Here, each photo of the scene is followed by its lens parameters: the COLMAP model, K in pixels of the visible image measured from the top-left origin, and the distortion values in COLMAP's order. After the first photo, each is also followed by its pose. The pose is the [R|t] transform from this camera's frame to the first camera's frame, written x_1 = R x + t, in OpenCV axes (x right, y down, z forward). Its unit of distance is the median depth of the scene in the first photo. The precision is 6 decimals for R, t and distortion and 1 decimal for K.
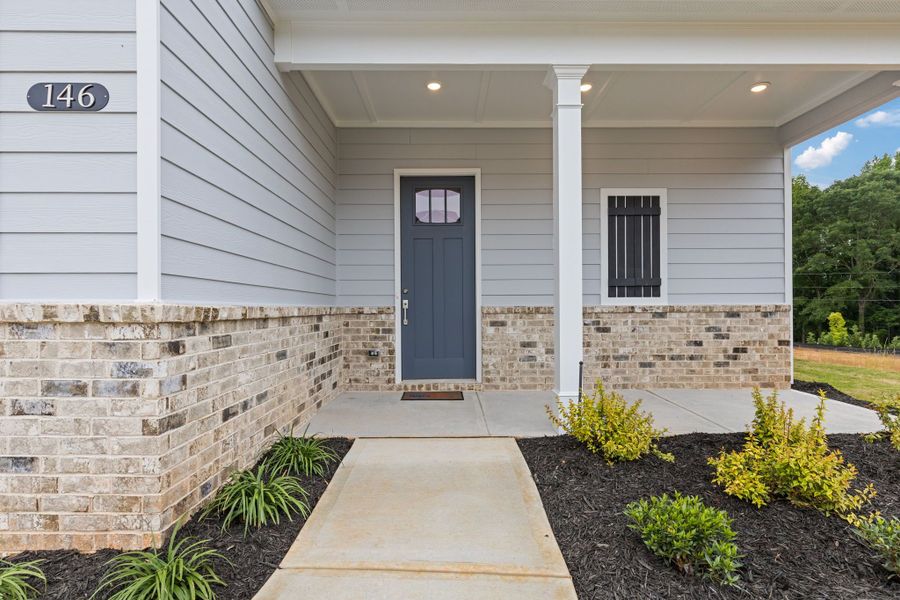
lens RADIAL K [[450.0, 0, 457.6], [0, 450.0, 311.6], [0, 0, 1]] dist [-0.001198, -0.000125]
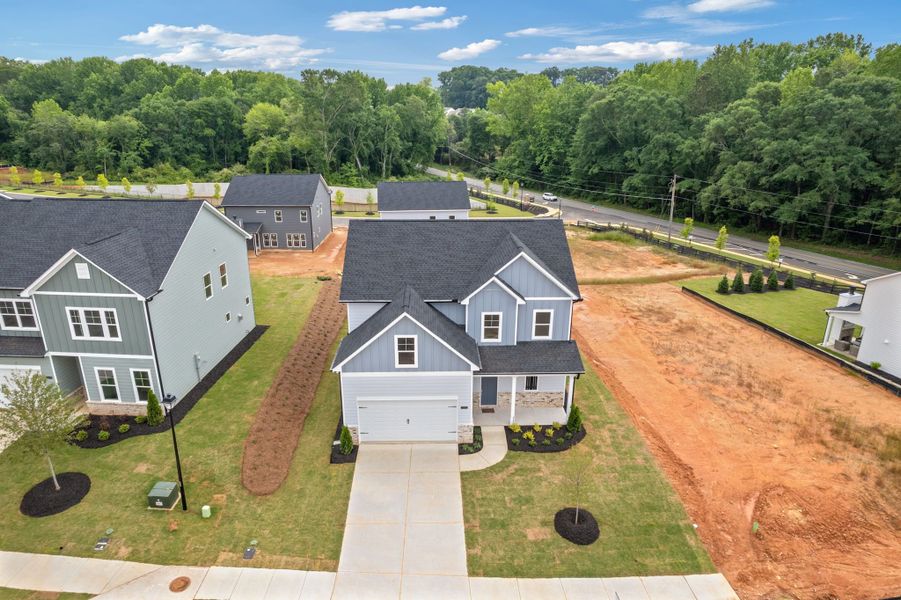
lens RADIAL K [[575.3, 0, 450.5], [0, 575.3, 300.0], [0, 0, 1]] dist [-0.081891, 0.075036]
pose [[0.999834, 0.006779, 0.016937, -0.553622], [-0.011928, 0.945358, 0.325816, -2.865382], [-0.013803, -0.325963, 0.945282, -4.338504]]
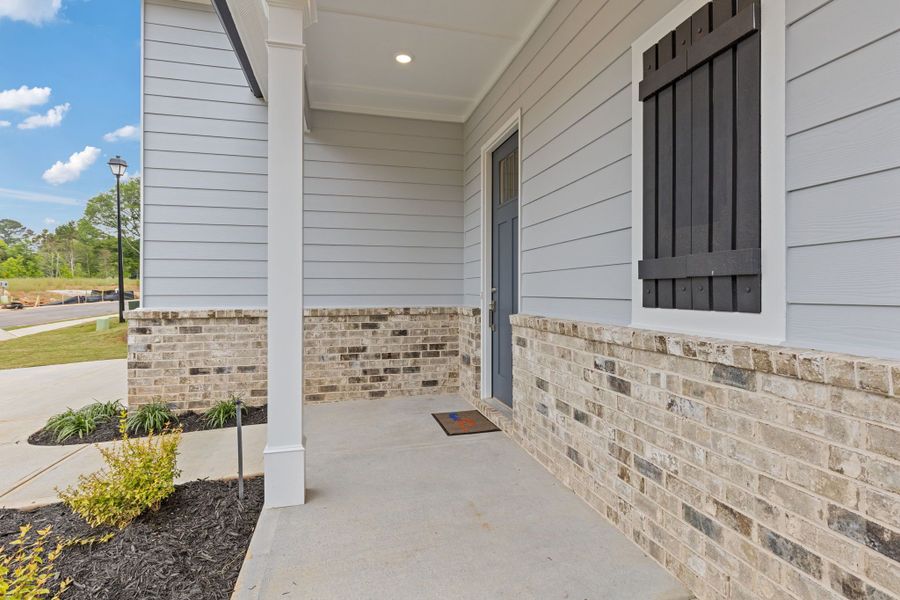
lens RADIAL K [[457.8, 0, 451.3], [0, 457.8, 288.4], [0, 0, 1]] dist [0.000225, -0.000211]
pose [[0.224142, -0.000235, -0.974556, 0.700989], [-0.005043, 0.999986, -0.001401, -0.047990], [0.974543, 0.005229, 0.224138, 0.751767]]
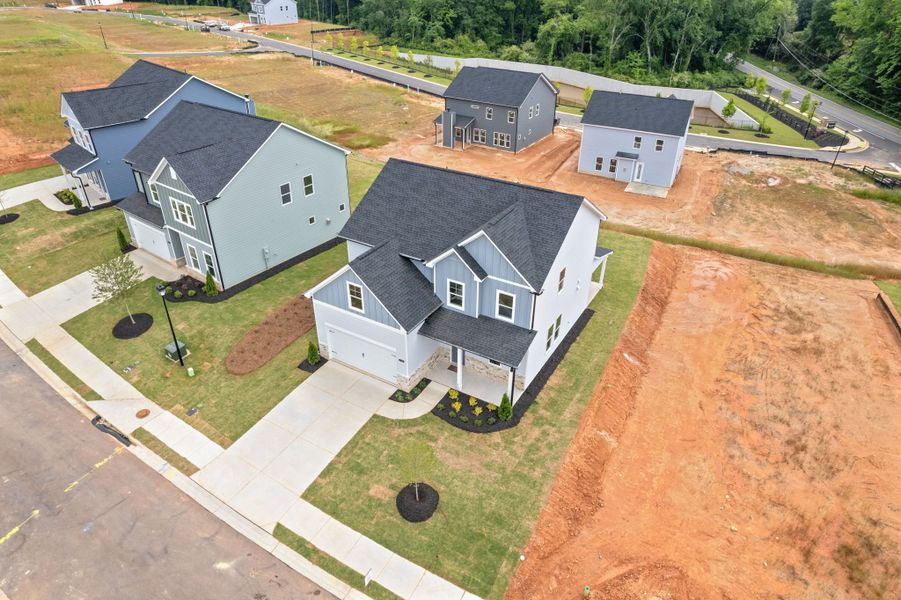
lens RADIAL K [[575.3, 0, 450.5], [0, 575.3, 300.0], [0, 0, 1]] dist [-0.081891, 0.075036]
pose [[0.848182, 0.287386, -0.444968, 2.473154], [-0.014477, 0.852293, 0.522865, -3.716813], [0.529507, -0.437043, 0.727059, -3.280574]]
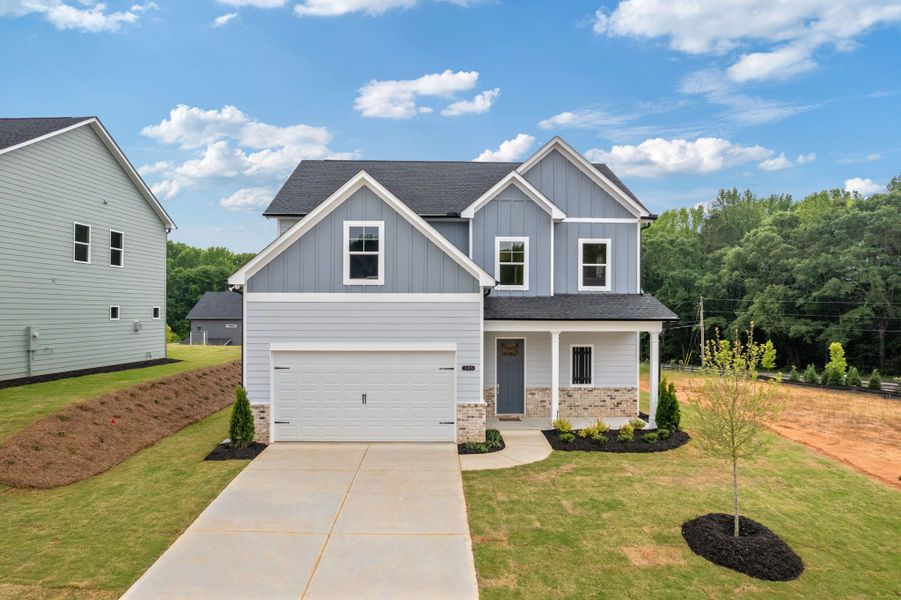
lens RADIAL K [[582.7, 0, 451.4], [0, 582.7, 311.4], [0, 0, 1]] dist [-0.088190, 0.084863]
pose [[0.999880, 0.010224, 0.011669, -0.450963], [-0.010126, 0.999913, -0.008479, -0.440845], [-0.011755, 0.008360, 0.999896, -2.549517]]
